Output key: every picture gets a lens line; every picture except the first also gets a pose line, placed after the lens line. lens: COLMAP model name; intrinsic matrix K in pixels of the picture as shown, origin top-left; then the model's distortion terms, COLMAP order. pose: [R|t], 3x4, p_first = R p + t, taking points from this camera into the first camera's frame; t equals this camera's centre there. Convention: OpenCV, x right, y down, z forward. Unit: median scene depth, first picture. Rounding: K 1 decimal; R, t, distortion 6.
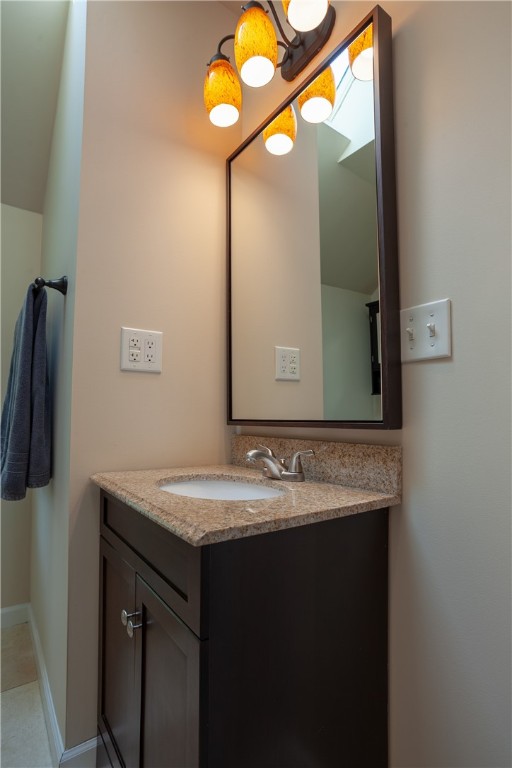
lens RADIAL K [[382.8, 0, 249.9], [0, 382.8, 387.5], [0, 0, 1]] dist [-0.050867, 0.020848]
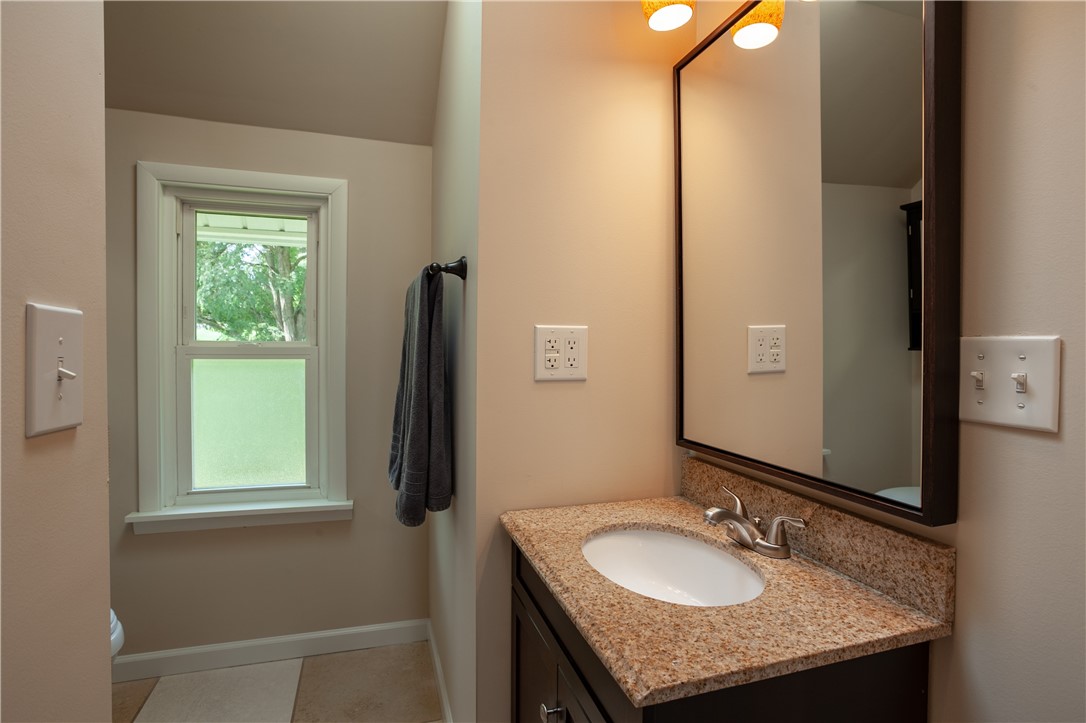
lens RADIAL K [[541.4, 0, 536.8], [0, 541.4, 288.0], [0, 0, 1]] dist [-0.050867, 0.020848]
pose [[0.954743, 0.003362, -0.297413, -0.011037], [0.013419, 0.998431, 0.054363, -0.287727], [0.297129, -0.055894, 0.953200, -0.029048]]
